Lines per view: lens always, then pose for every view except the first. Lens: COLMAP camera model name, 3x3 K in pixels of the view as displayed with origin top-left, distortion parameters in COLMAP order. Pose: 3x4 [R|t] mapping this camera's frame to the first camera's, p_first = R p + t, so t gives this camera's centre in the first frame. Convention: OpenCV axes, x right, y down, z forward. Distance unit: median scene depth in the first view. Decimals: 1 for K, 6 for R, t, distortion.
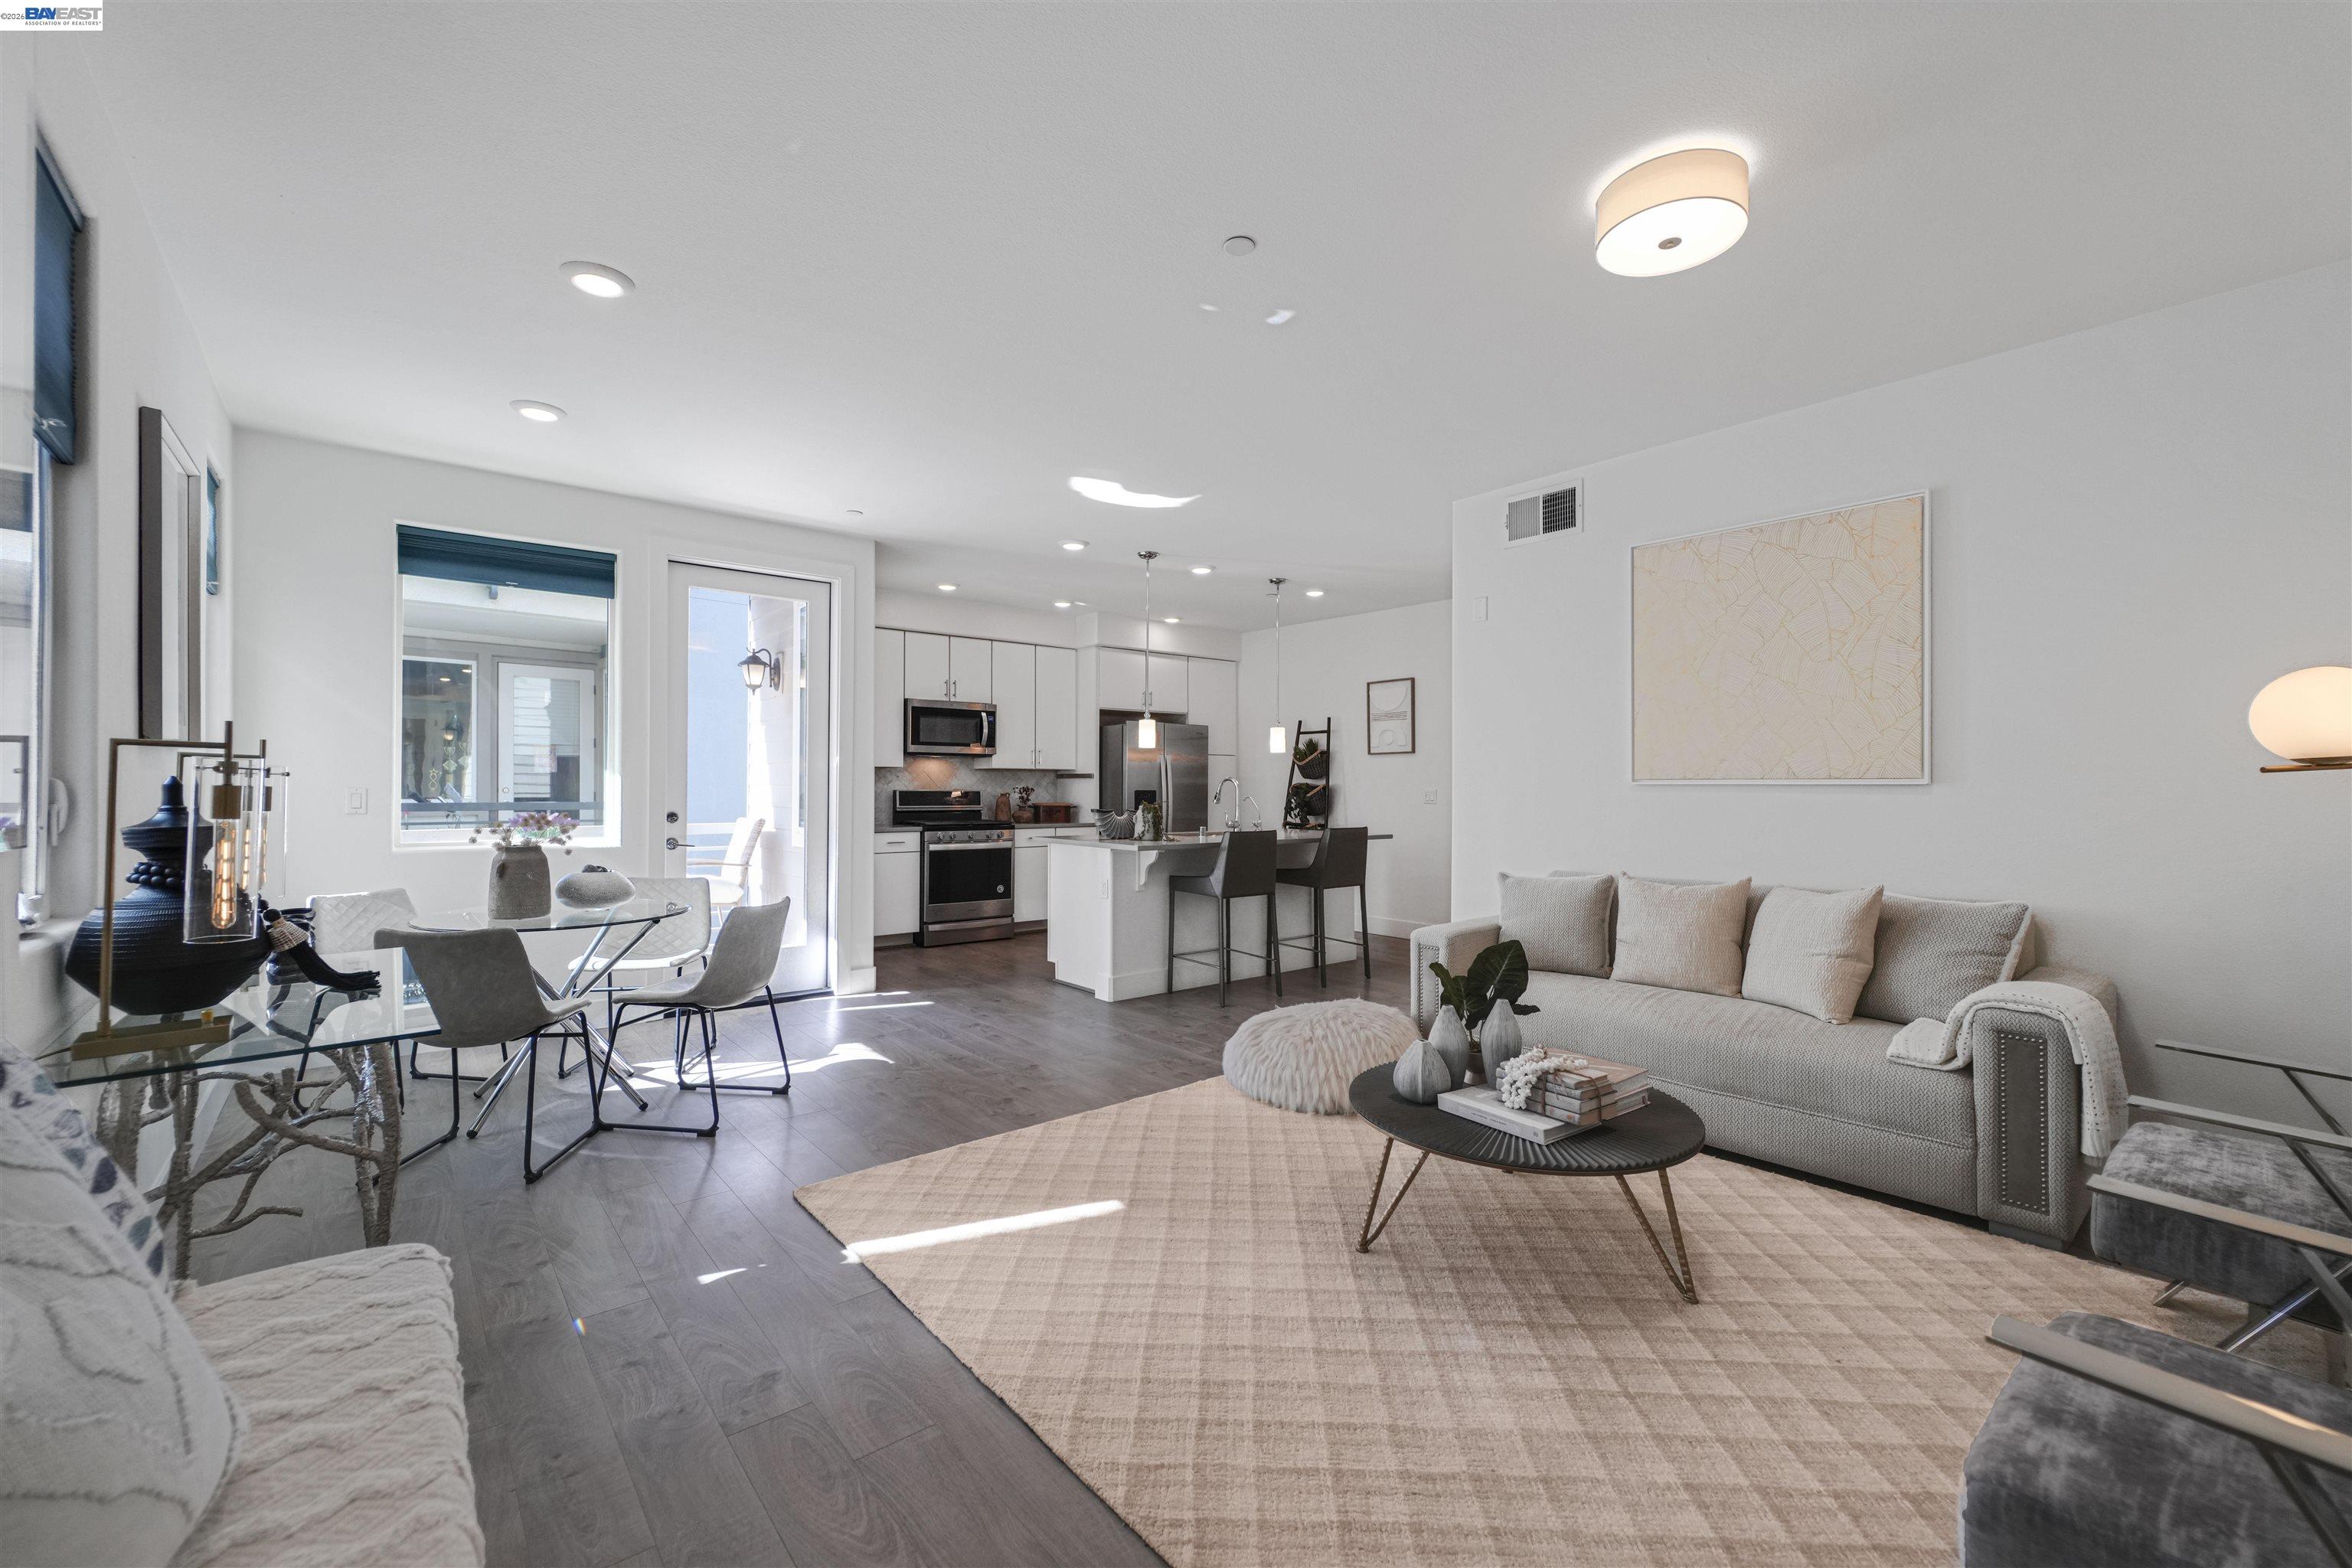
lens RADIAL K [[955.2, 0, 1187.9], [0, 955.2, 781.7], [0, 0, 1]] dist [0.000965, 0.000023]
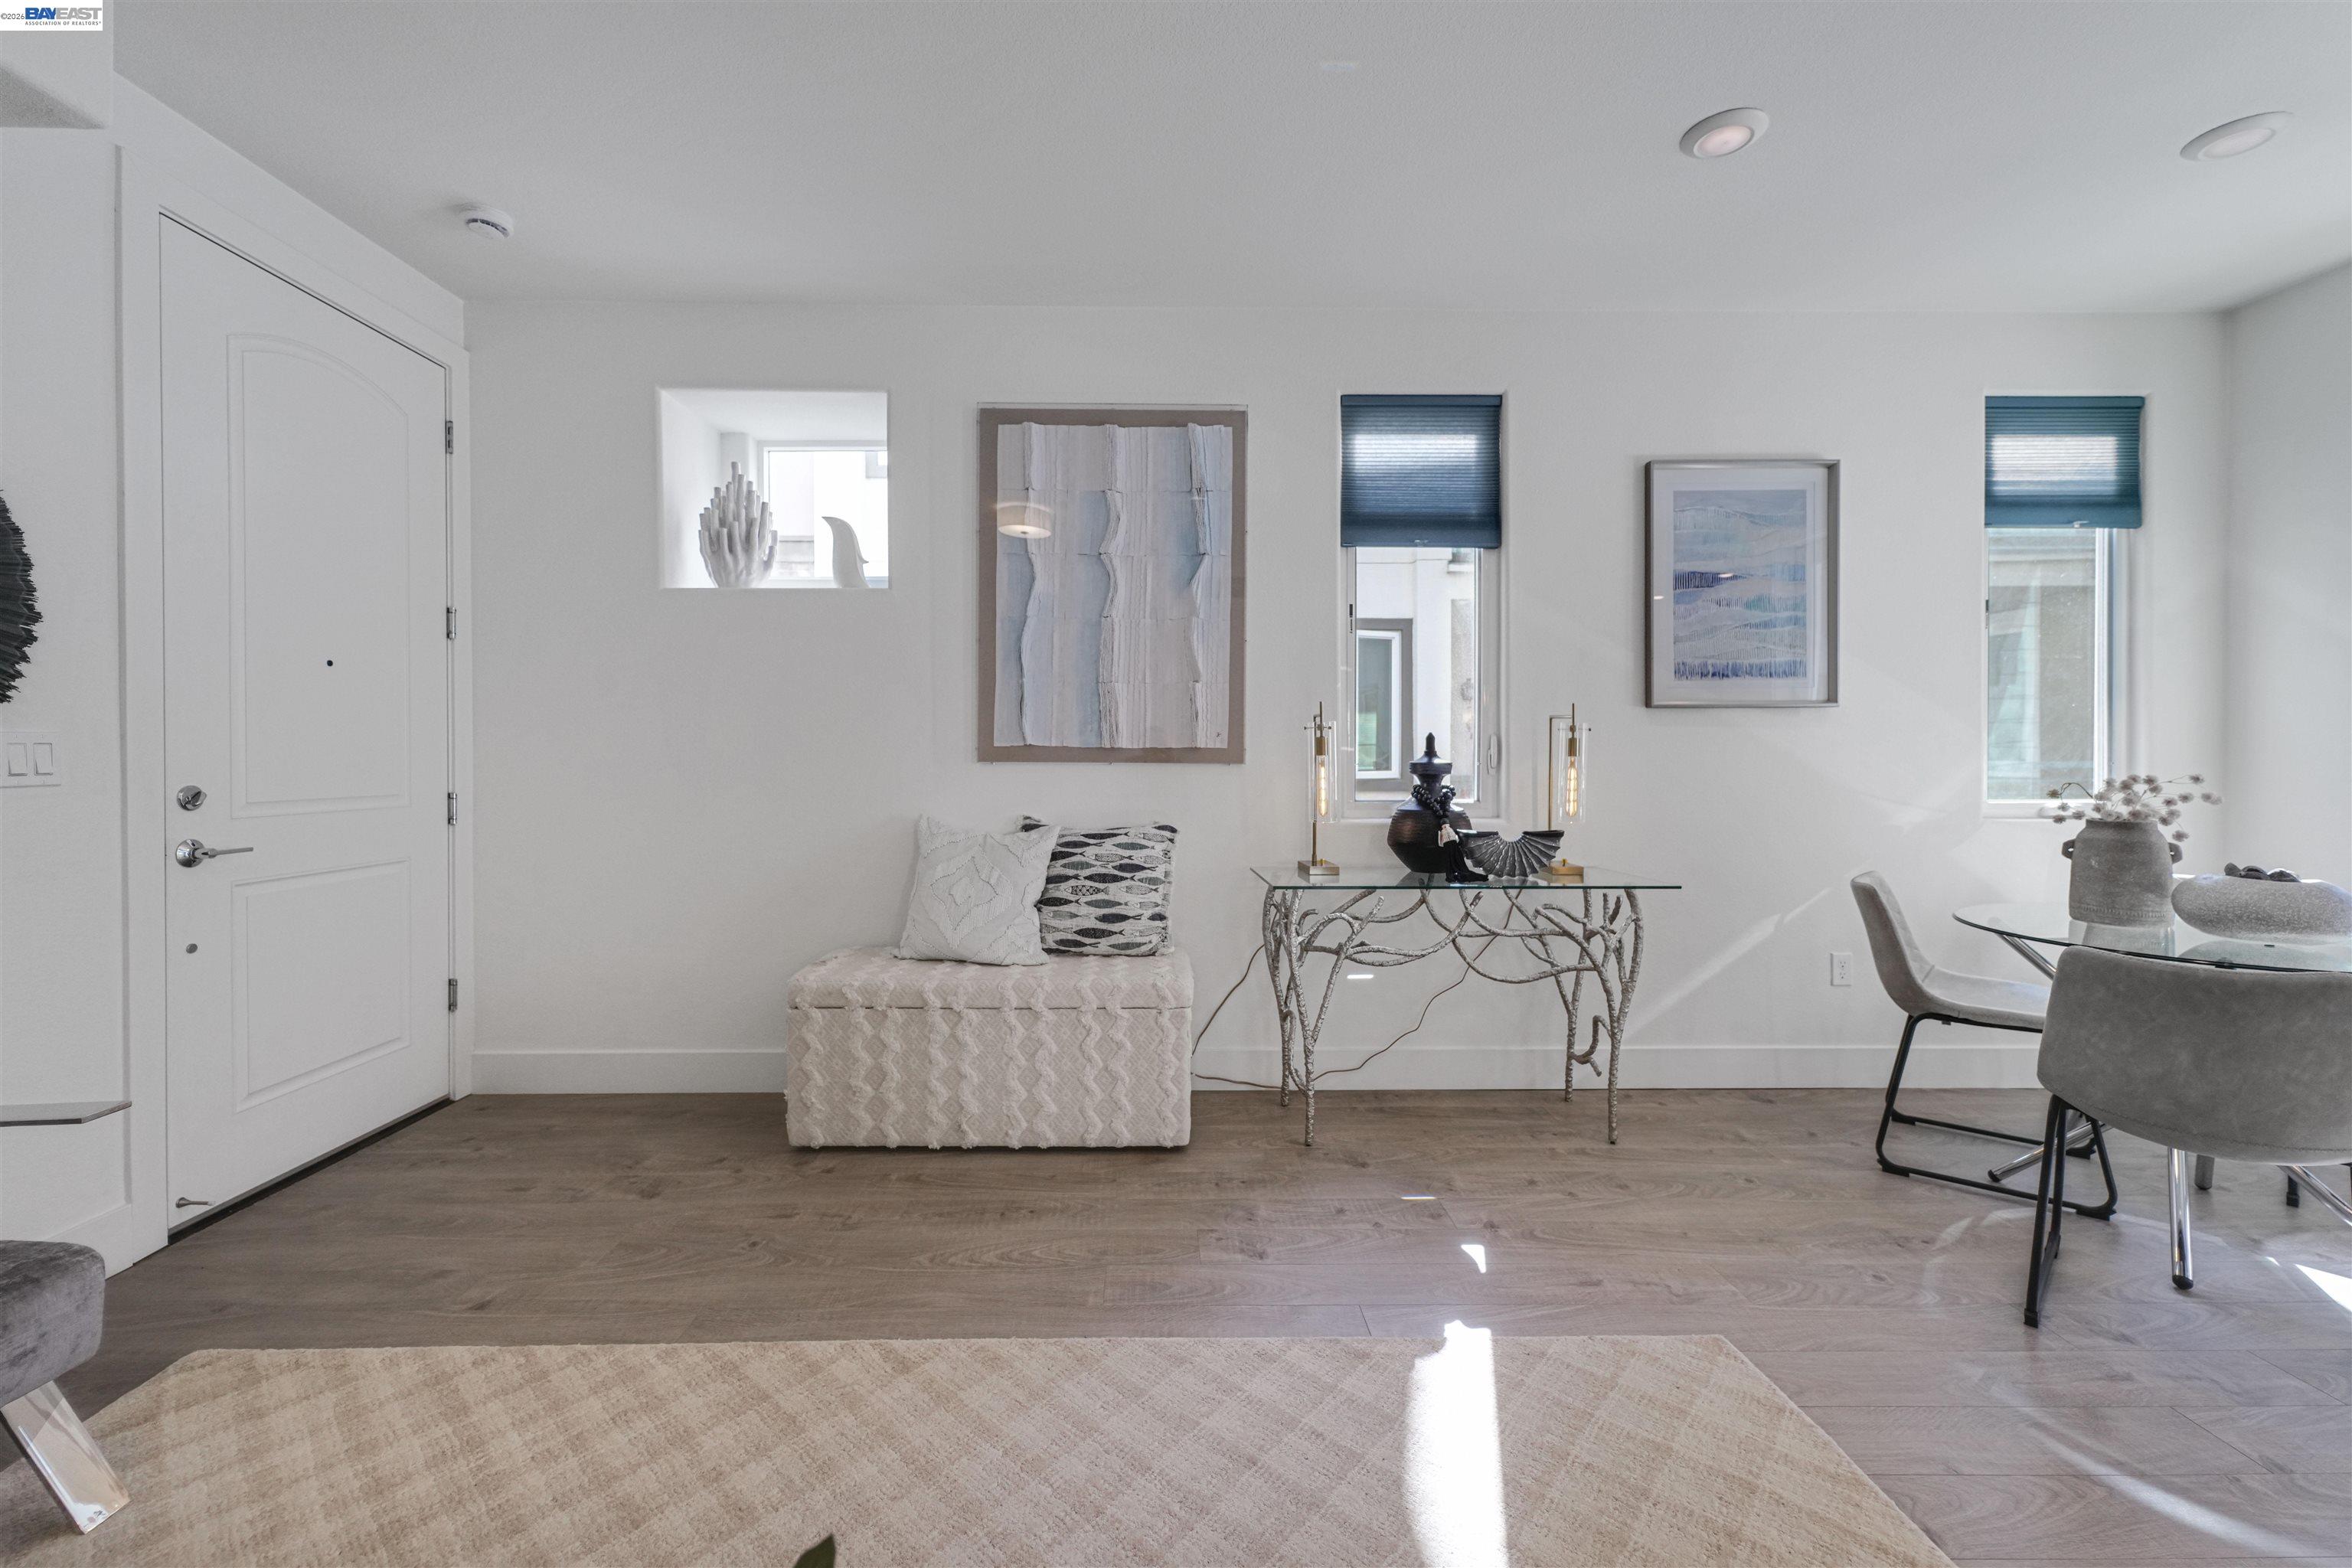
lens RADIAL K [[948.9, 0, 1174.6], [0, 948.9, 760.0], [0, 0, 1]] dist [0.003357, 0.000428]
pose [[-0.635035, 0.000959, -0.772483, 0.131030], [0.002927, 0.999995, -0.001164, 0.010742], [0.772478, -0.003000, -0.635035, 0.433512]]
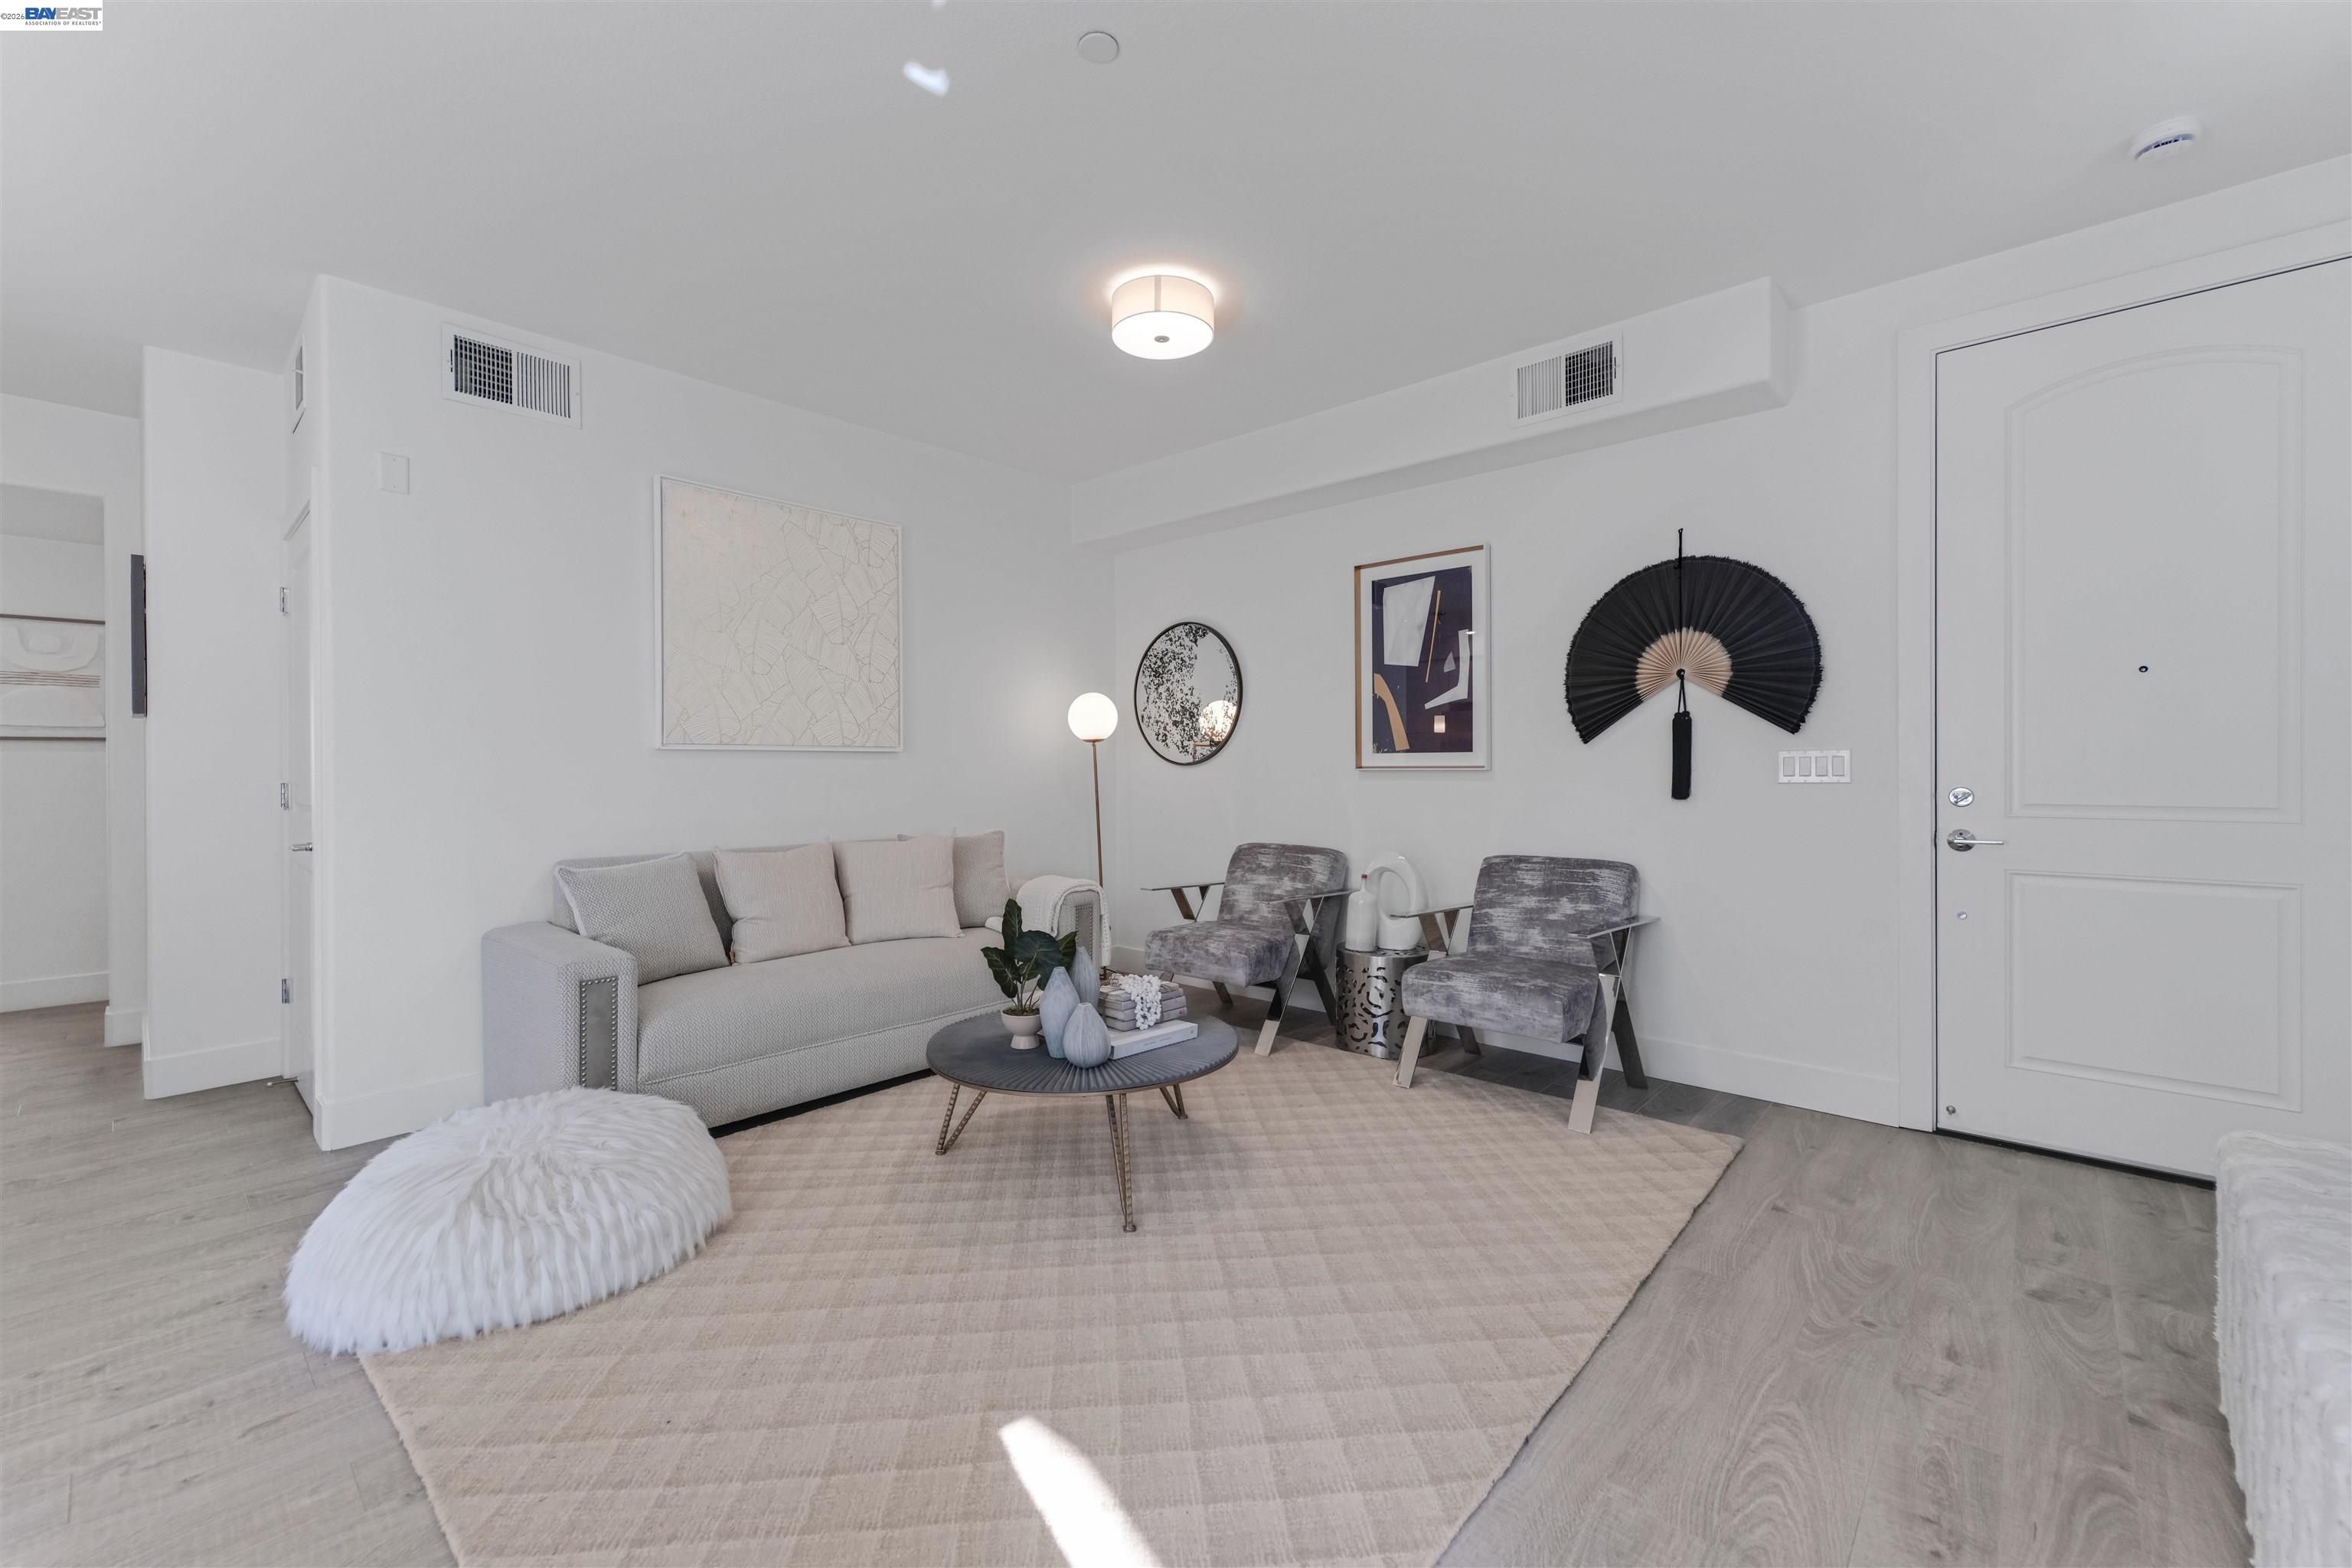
lens RADIAL K [[943.9, 0, 1180.7], [0, 943.9, 771.5], [0, 0, 1]] dist [0.000944, 0.000385]
pose [[-0.130731, -0.007016, 0.991393, -0.253387], [-0.002523, 0.999974, 0.006744, 0.009200], [-0.991415, -0.001620, -0.130745, 0.361474]]
